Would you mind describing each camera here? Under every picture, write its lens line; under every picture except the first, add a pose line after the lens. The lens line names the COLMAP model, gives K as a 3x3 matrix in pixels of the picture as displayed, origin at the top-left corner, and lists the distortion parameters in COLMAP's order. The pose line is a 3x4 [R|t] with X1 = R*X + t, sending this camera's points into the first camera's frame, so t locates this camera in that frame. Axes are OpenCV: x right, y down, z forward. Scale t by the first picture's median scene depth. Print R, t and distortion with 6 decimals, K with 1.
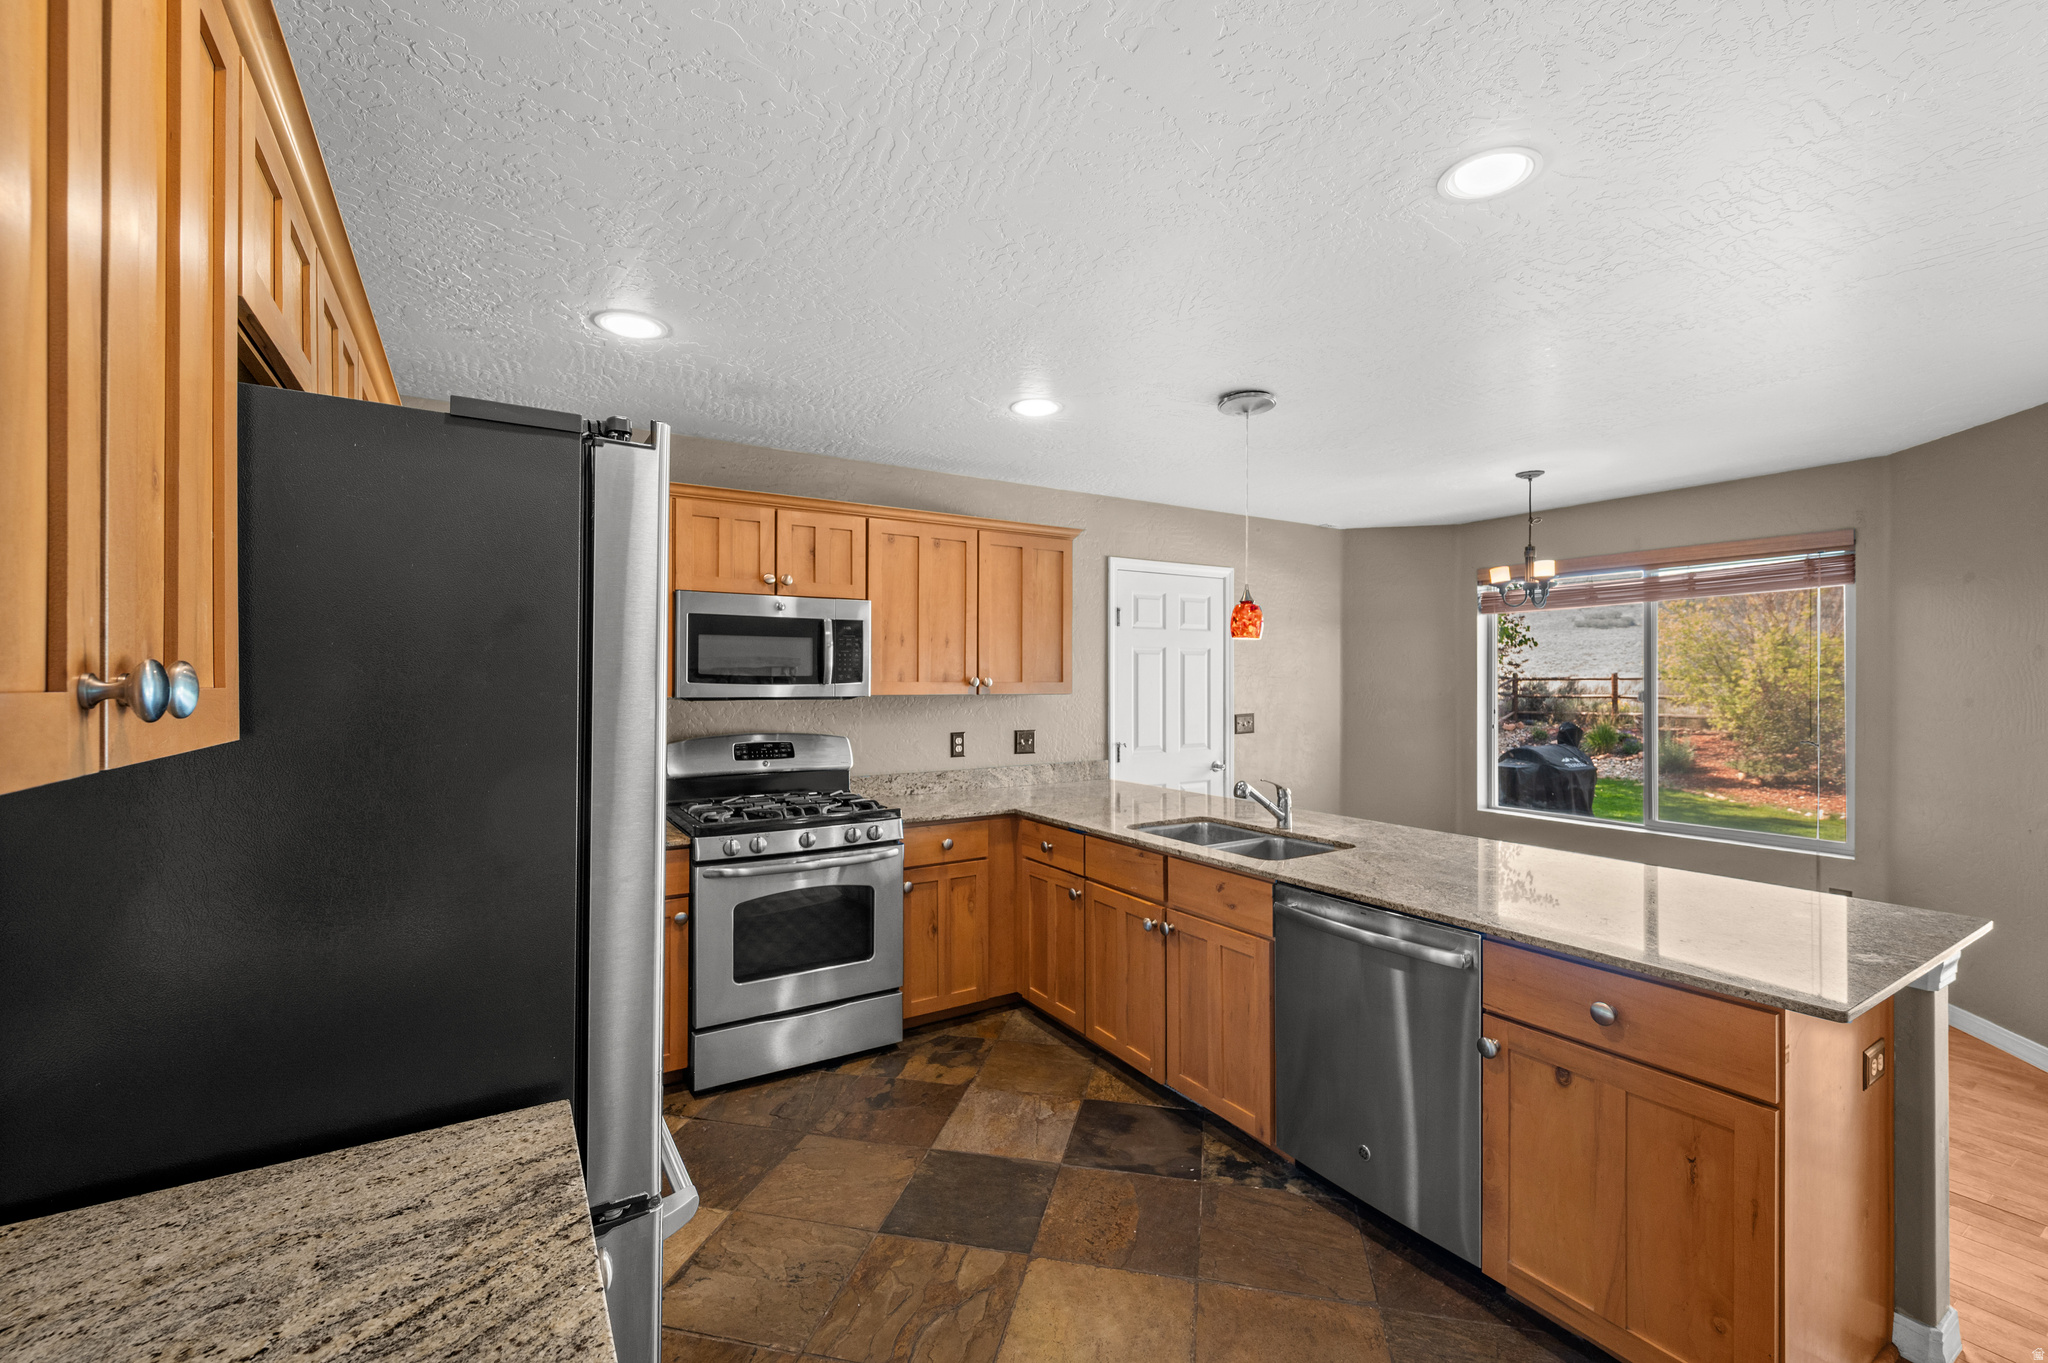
lens RADIAL K [[858.9, 0, 1031.0], [0, 858.9, 678.3], [0, 0, 1]] dist [-0.000931, -0.000369]
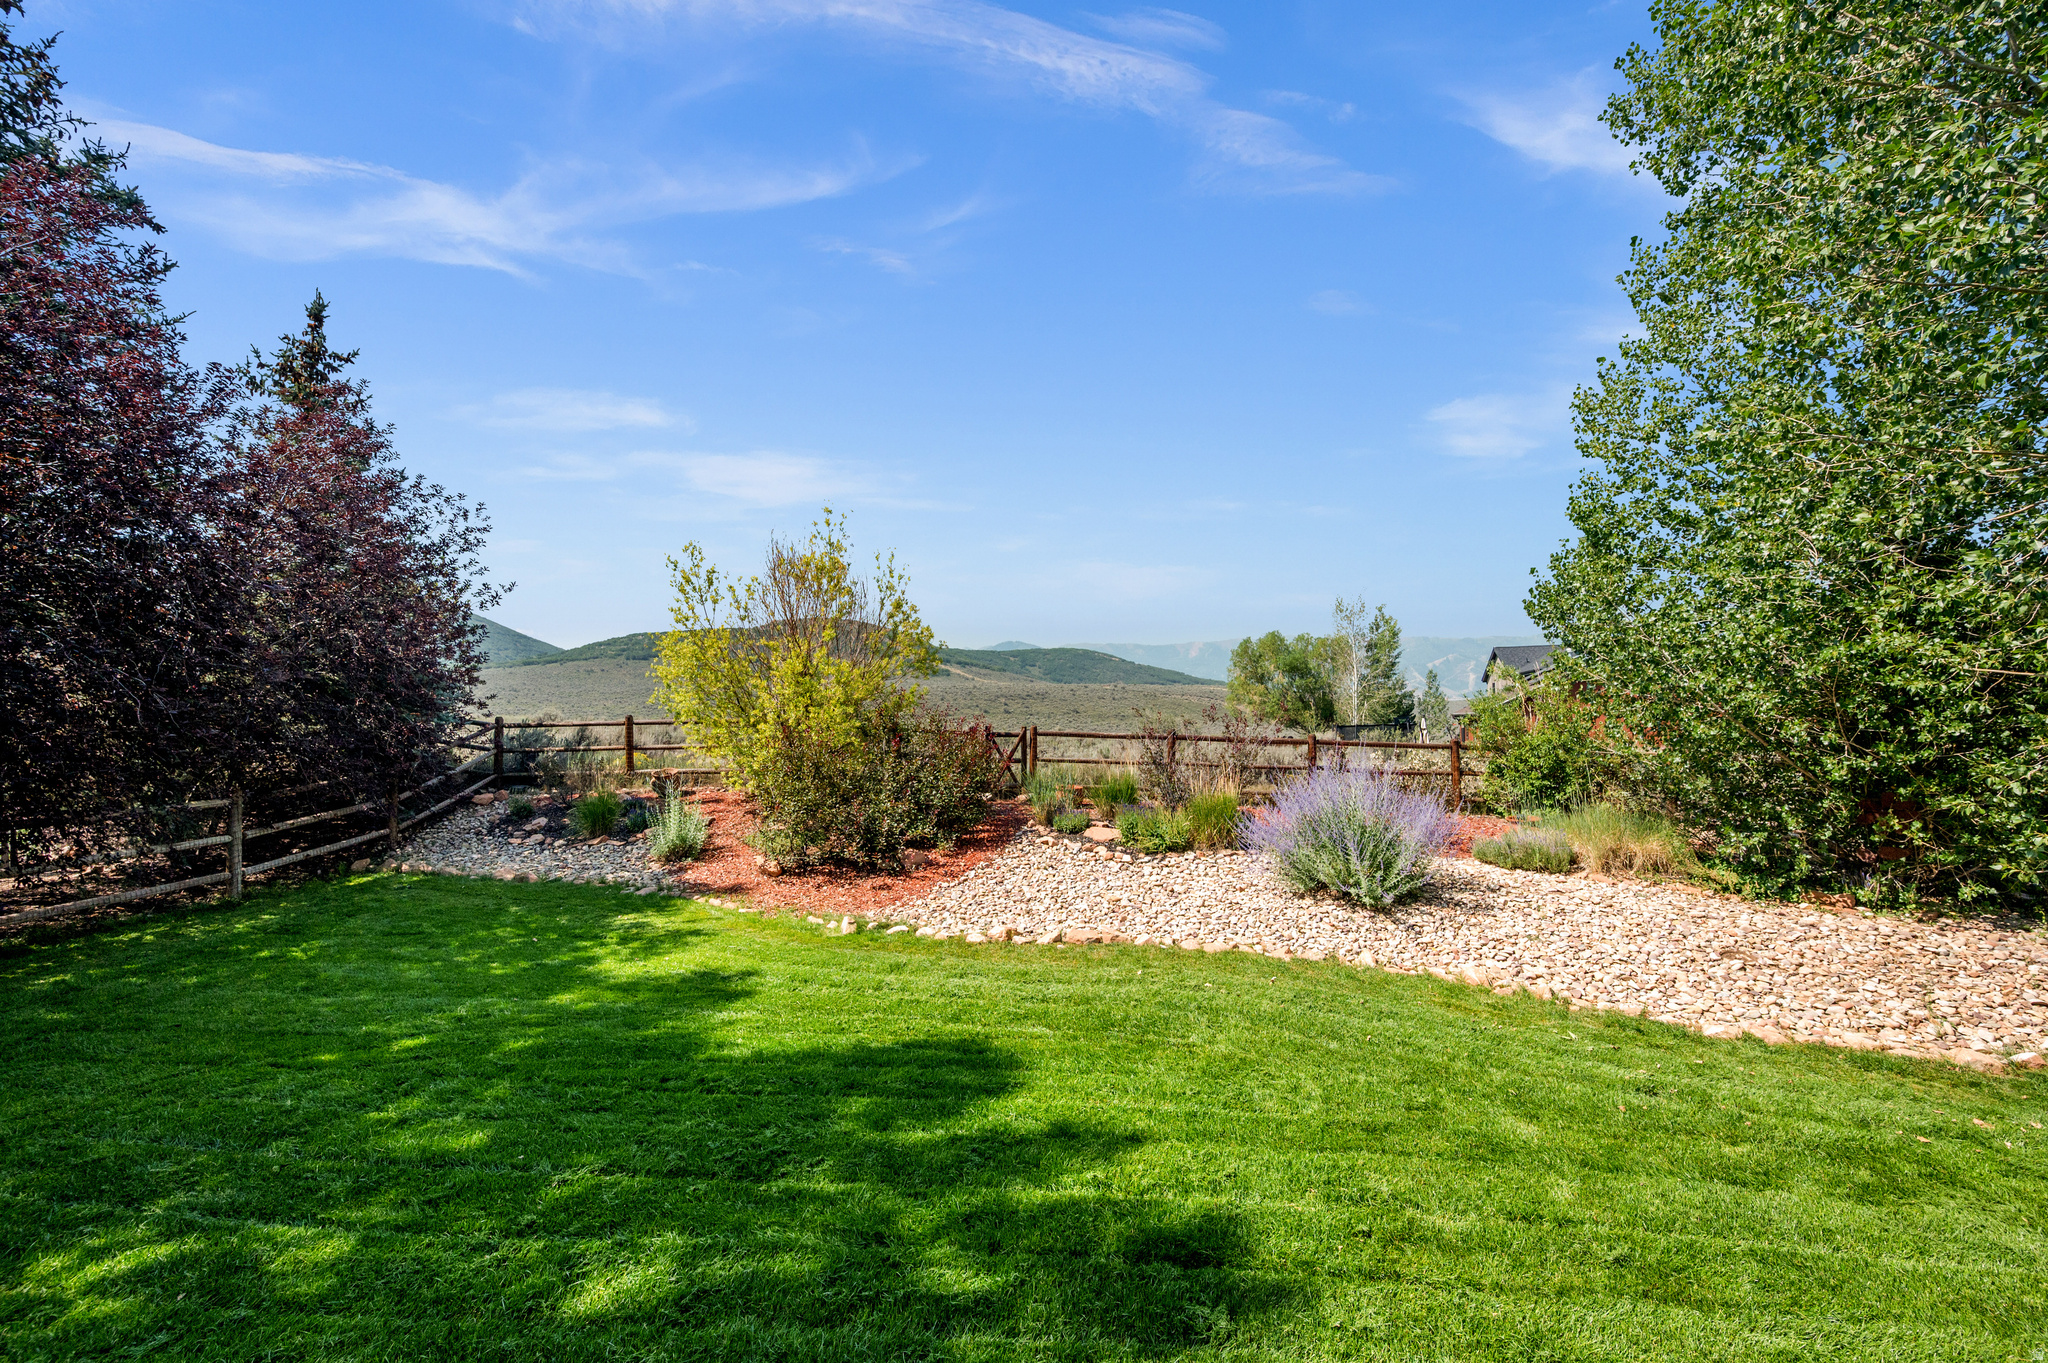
lens RADIAL K [[823.7, 0, 1022.2], [0, 823.7, 689.0], [0, 0, 1]] dist [-0.000206, -0.000008]
pose [[0.571131, 0.026702, 0.820425, 1.025436], [0.007002, 0.999276, -0.037397, -0.000019], [-0.820829, 0.027103, 0.570530, 0.984124]]
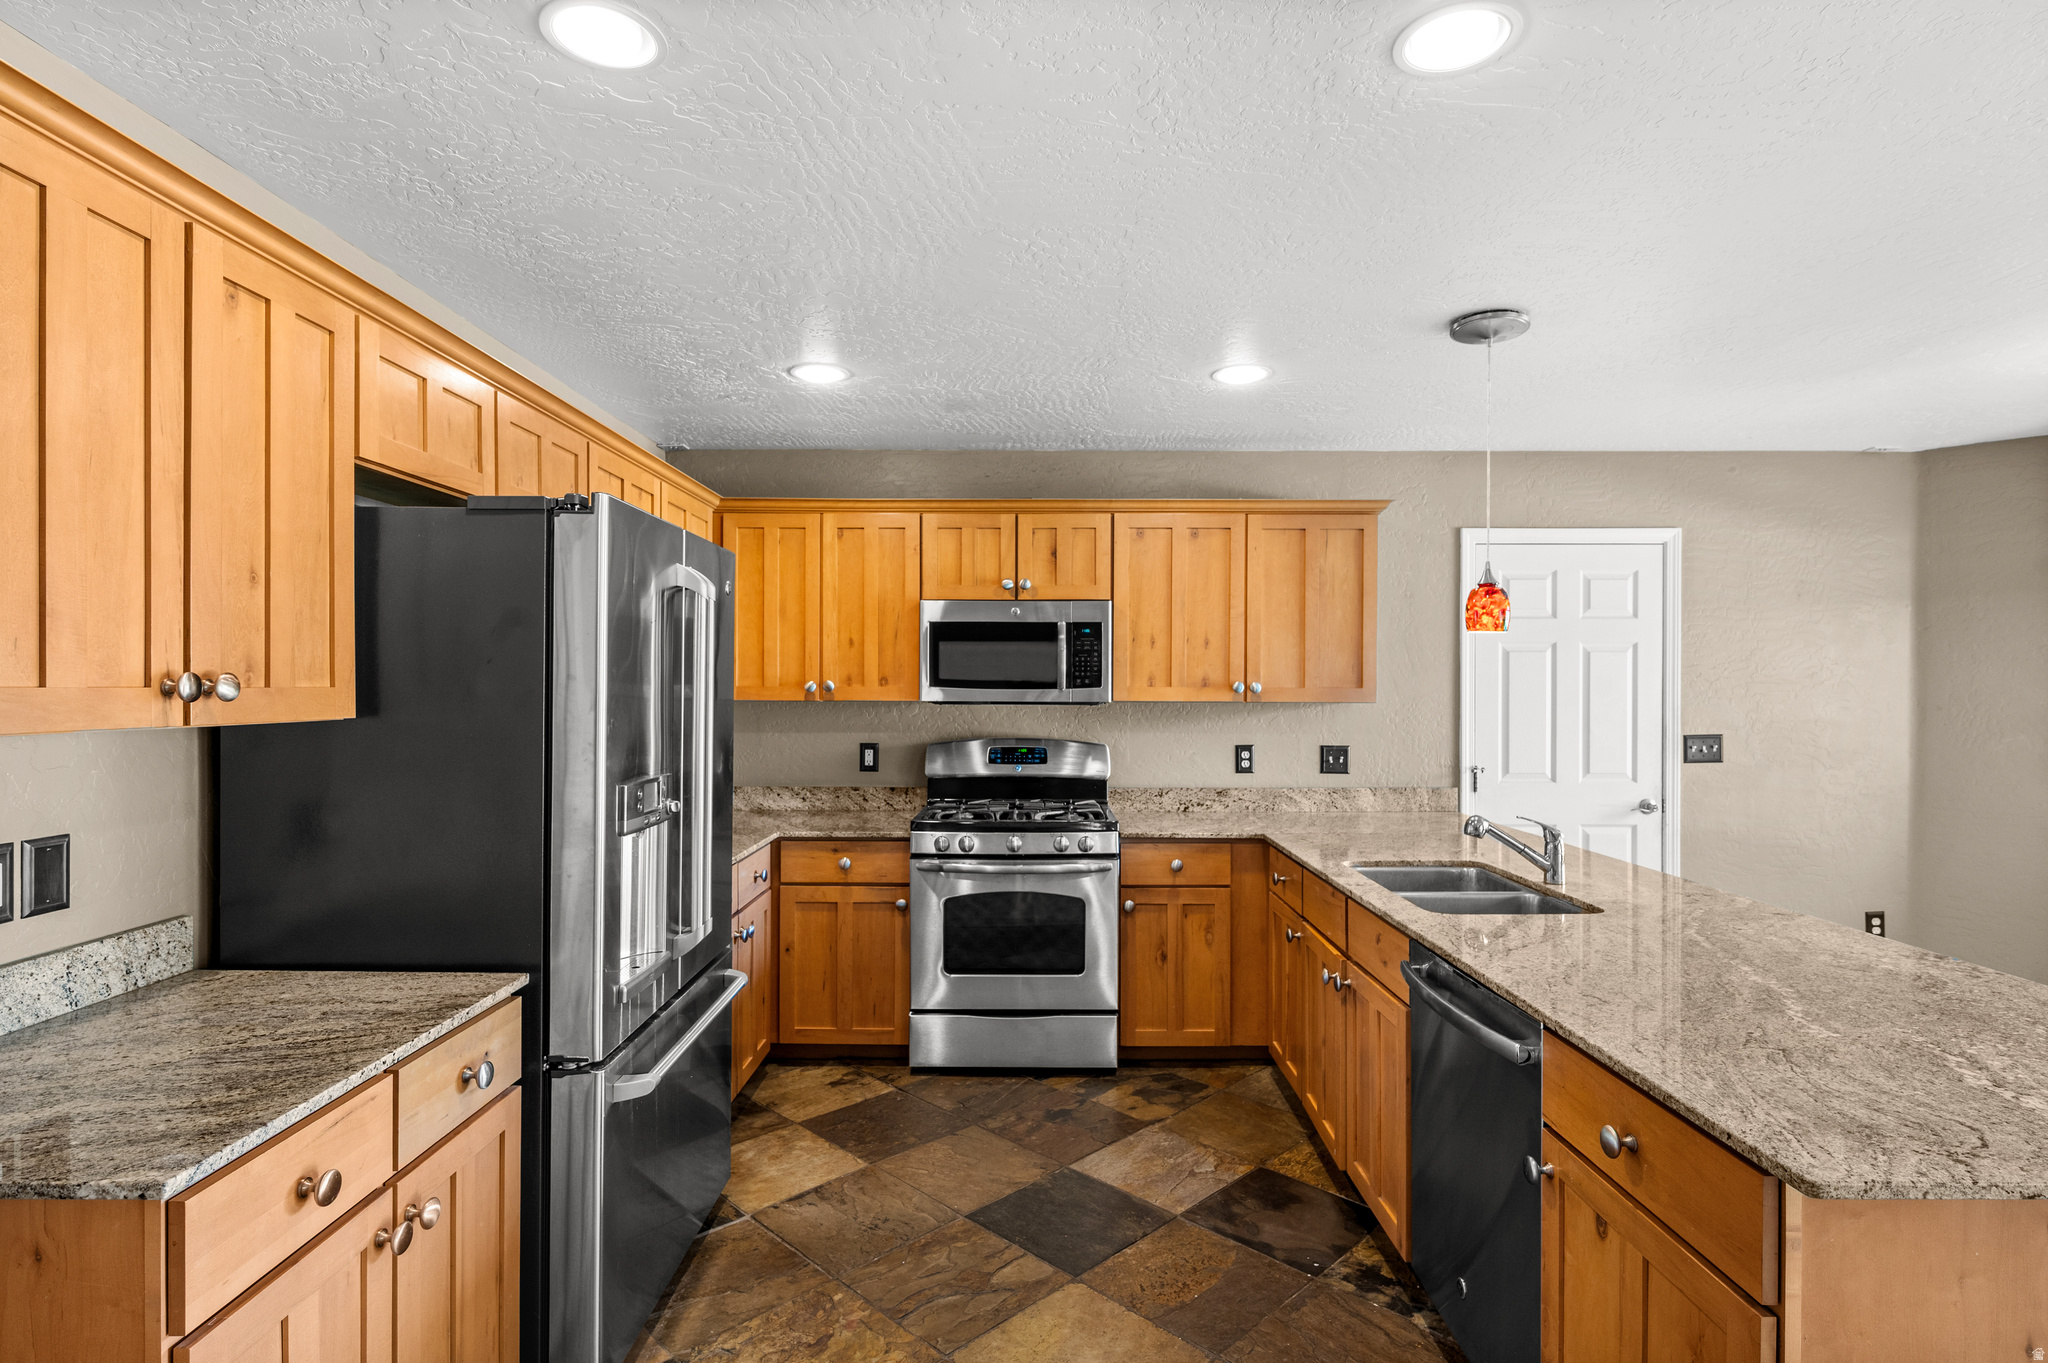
lens RADIAL K [[1022.1, 0, 1025.9], [0, 1022.1, 689.6], [0, 0, 1]] dist [-0.001154, -0.002575]
pose [[0.843262, 0.003674, -0.537490, 0.347685], [-0.000913, 0.999985, 0.005402, 0.000998], [0.537502, -0.004065, 0.843253, 0.000982]]
